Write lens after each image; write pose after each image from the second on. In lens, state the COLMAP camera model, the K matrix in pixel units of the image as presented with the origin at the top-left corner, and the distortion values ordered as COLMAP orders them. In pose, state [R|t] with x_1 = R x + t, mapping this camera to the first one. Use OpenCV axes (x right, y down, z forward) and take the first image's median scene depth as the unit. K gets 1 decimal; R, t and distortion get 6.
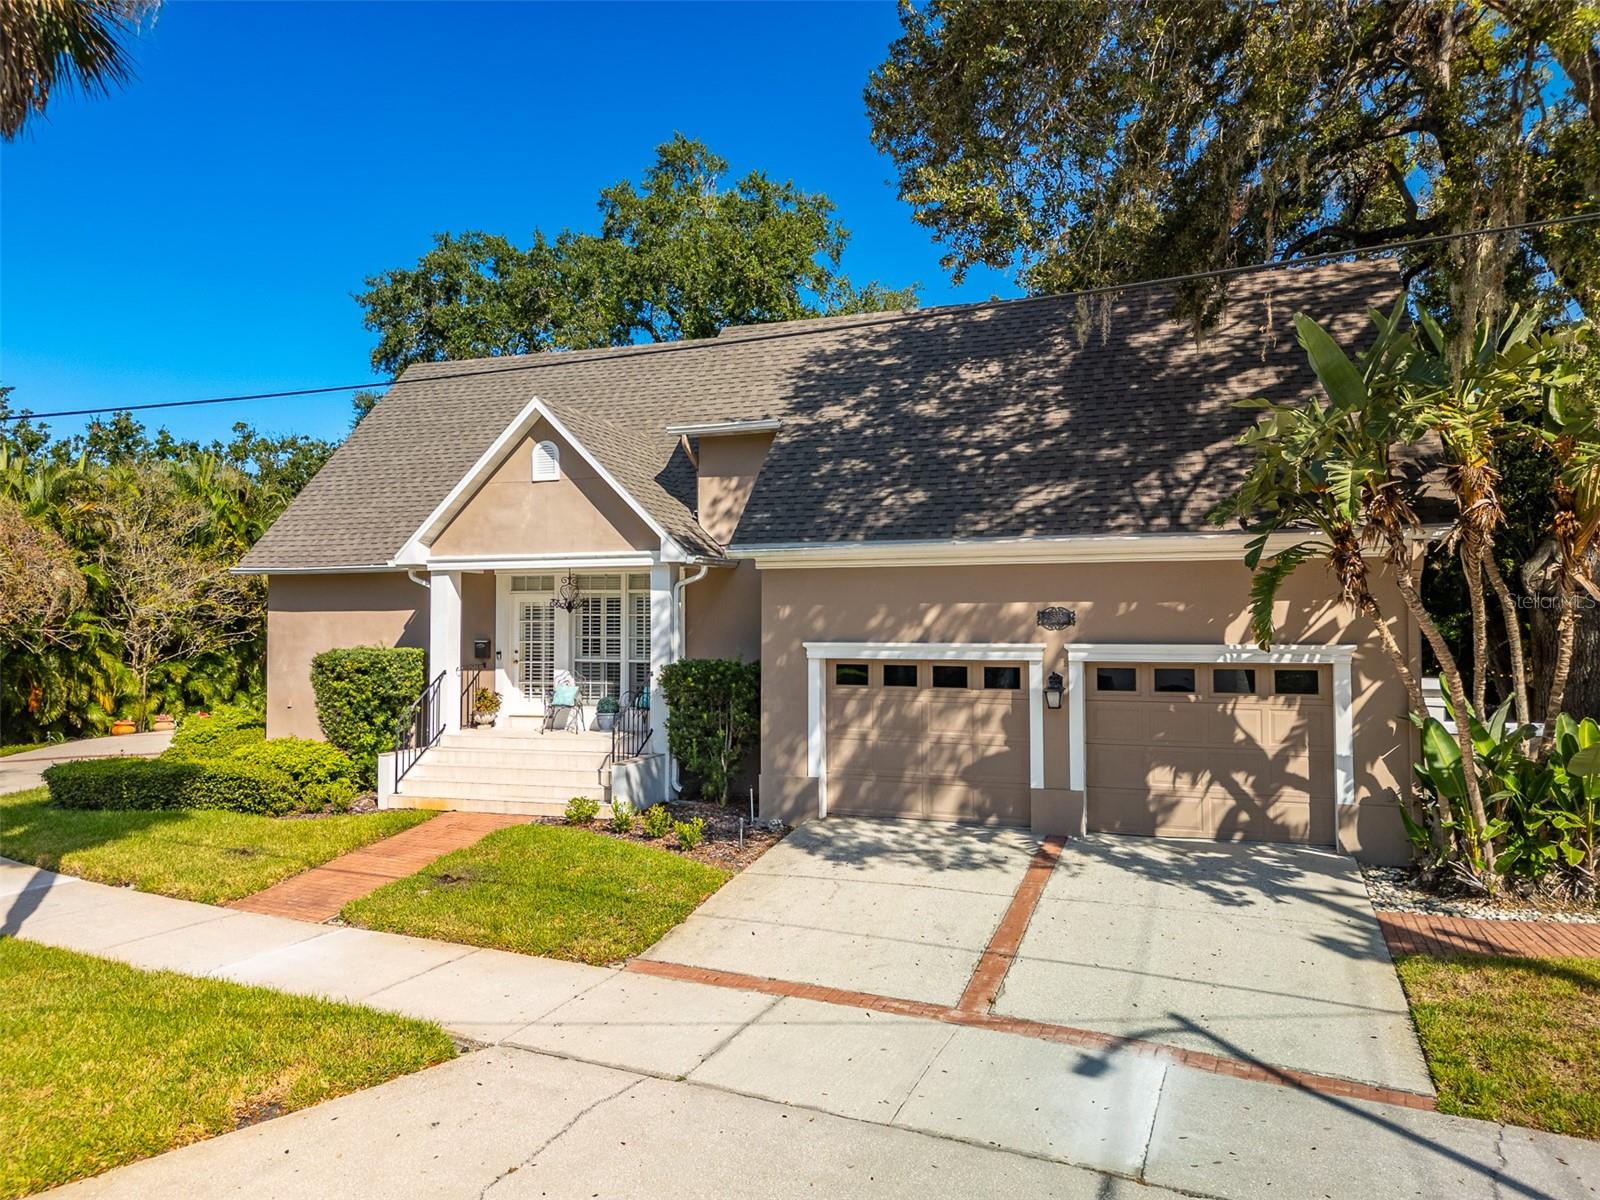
lens RADIAL K [[1126.9, 0, 803.0], [0, 1126.9, 583.0], [0, 0, 1]] dist [0.074018, -0.040964]
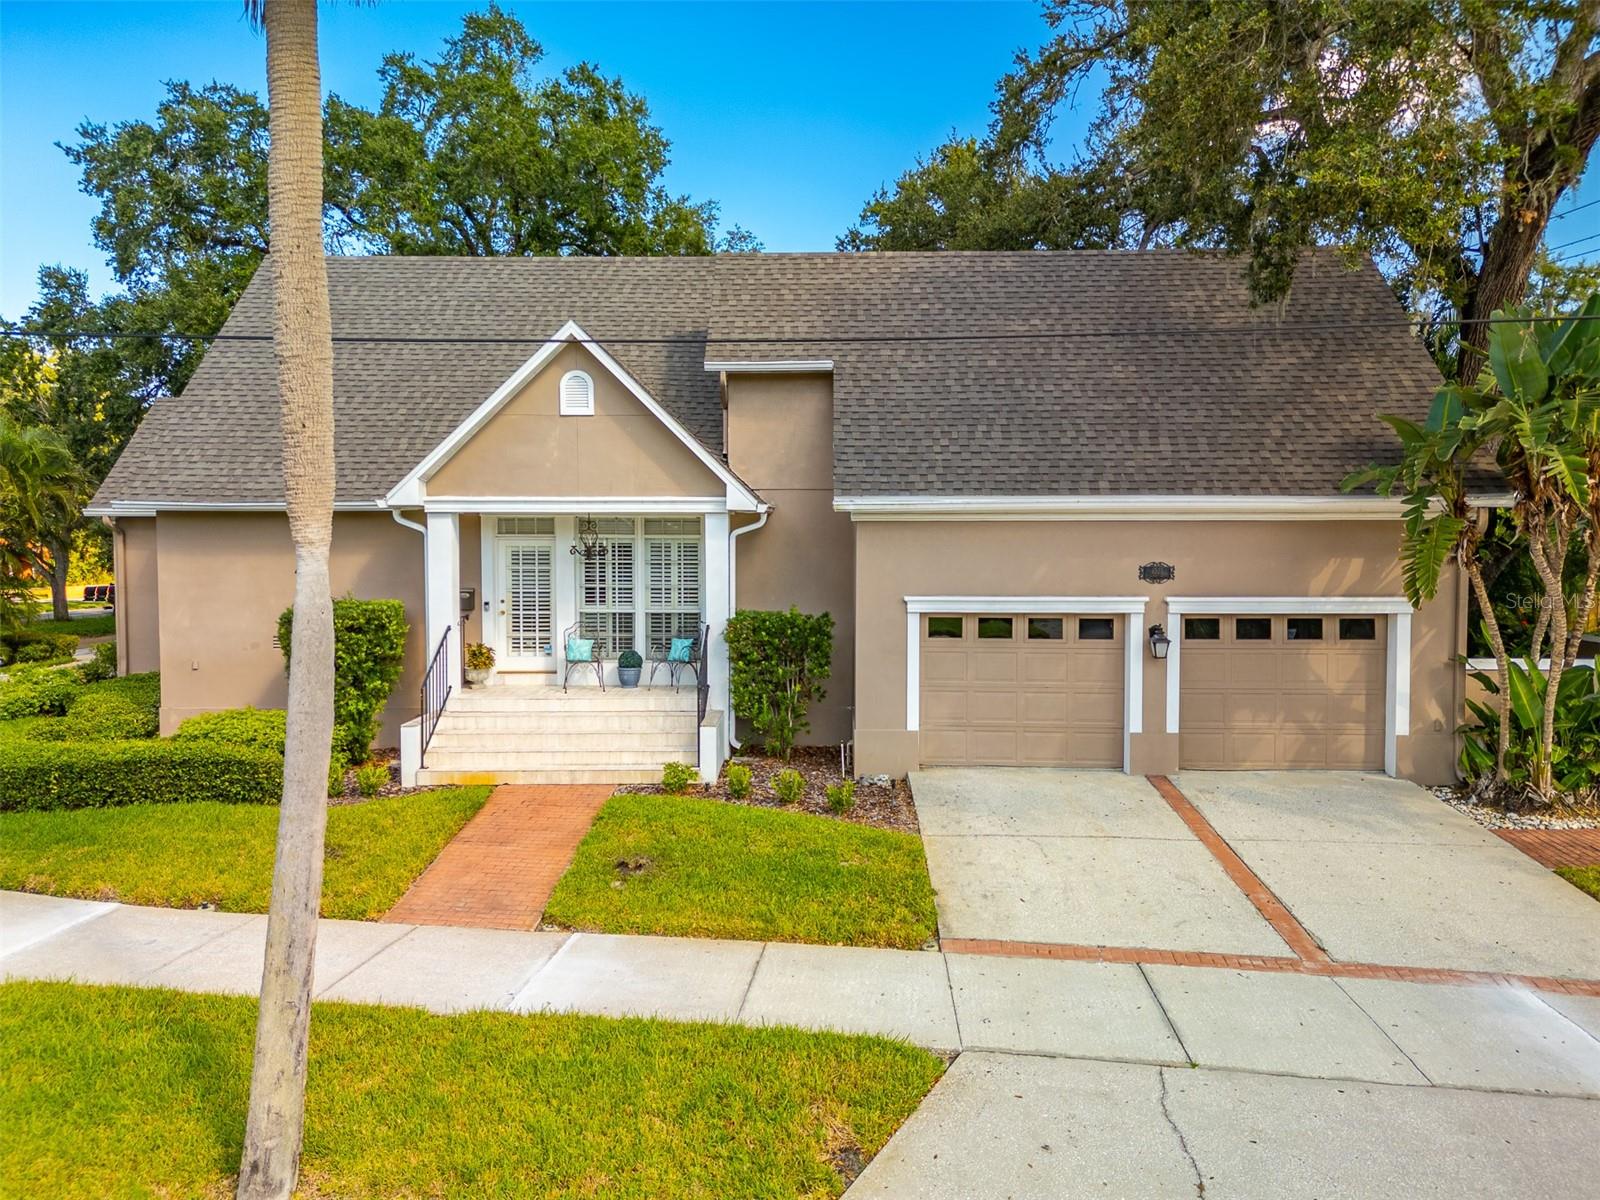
lens RADIAL K [[1126.9, 0, 803.0], [0, 1126.9, 583.0], [0, 0, 1]] dist [0.074018, -0.040964]
pose [[0.949686, -0.010890, 0.313014, -0.419284], [-0.013735, 0.996986, 0.076360, -0.034857], [-0.312902, -0.076817, 0.946674, 0.102292]]
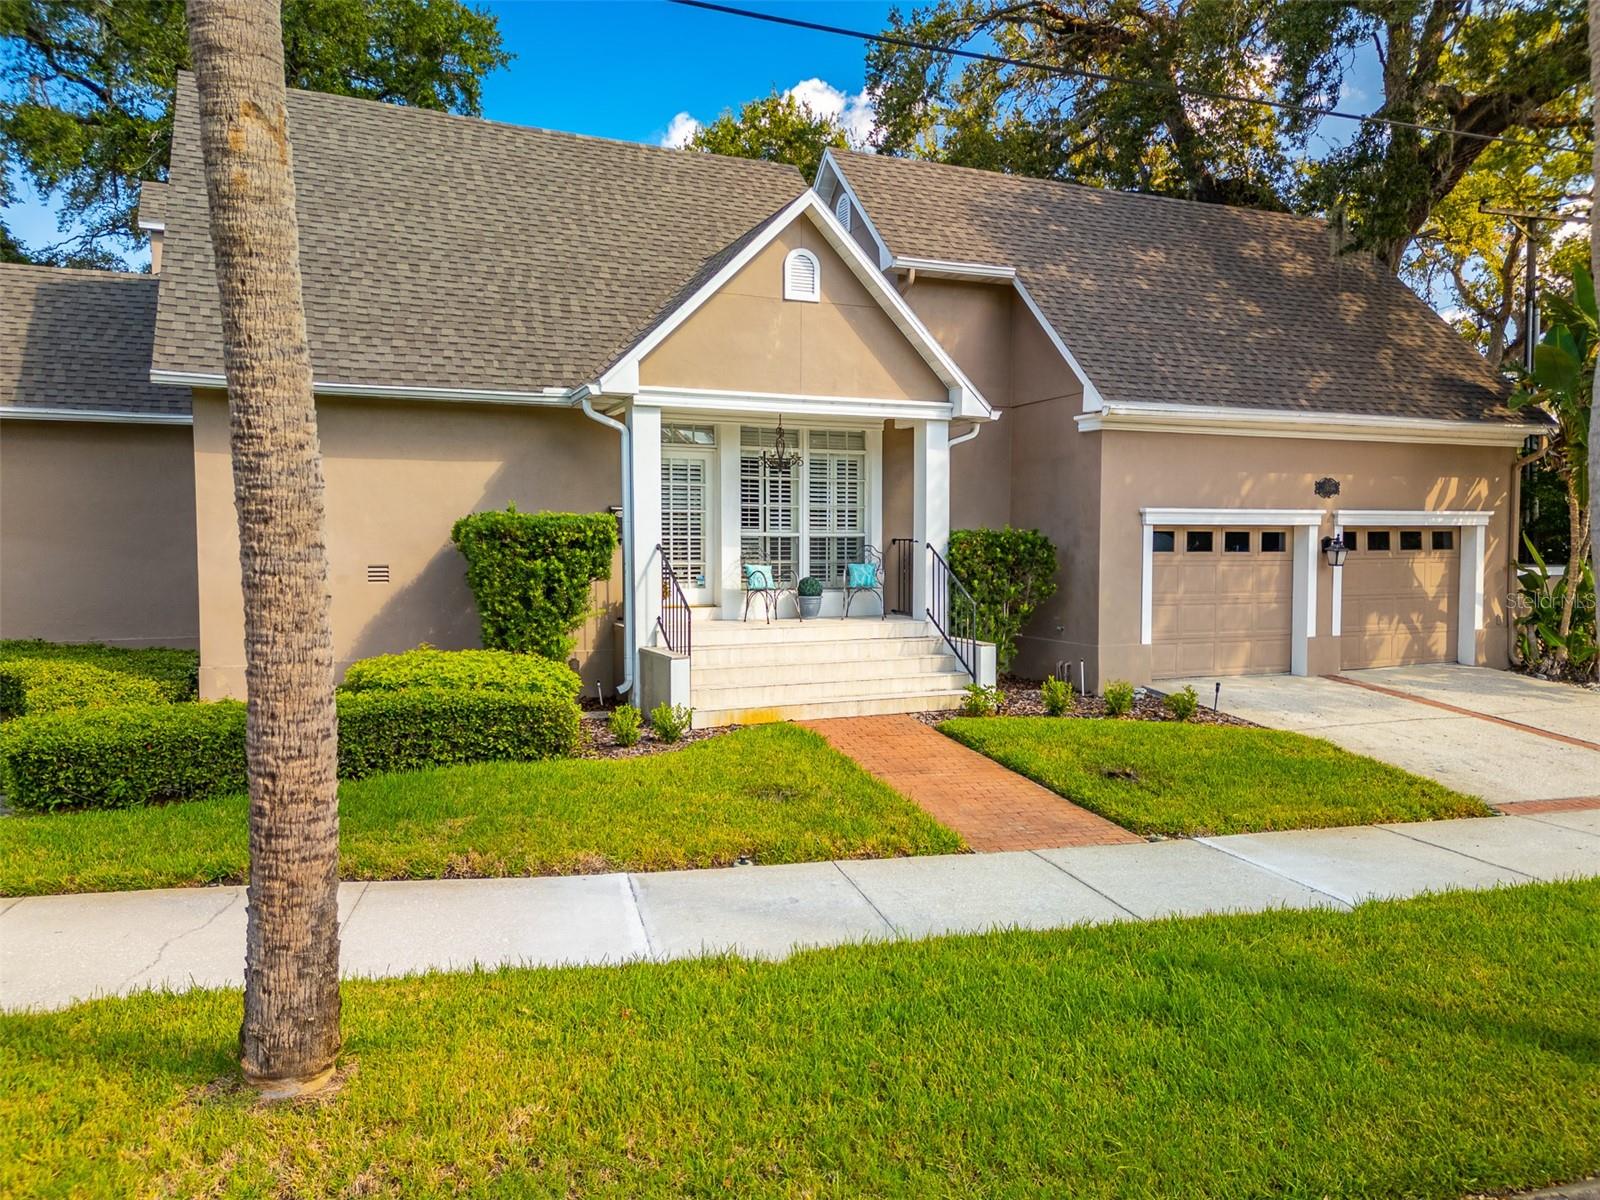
lens RADIAL K [[1126.9, 0, 803.0], [0, 1126.9, 583.0], [0, 0, 1]] dist [0.074018, -0.040964]
pose [[0.733913, -0.025232, 0.678775, -0.940898], [-0.026501, 0.997485, 0.065732, 0.065519], [-0.678727, -0.066230, 0.731399, 0.512333]]
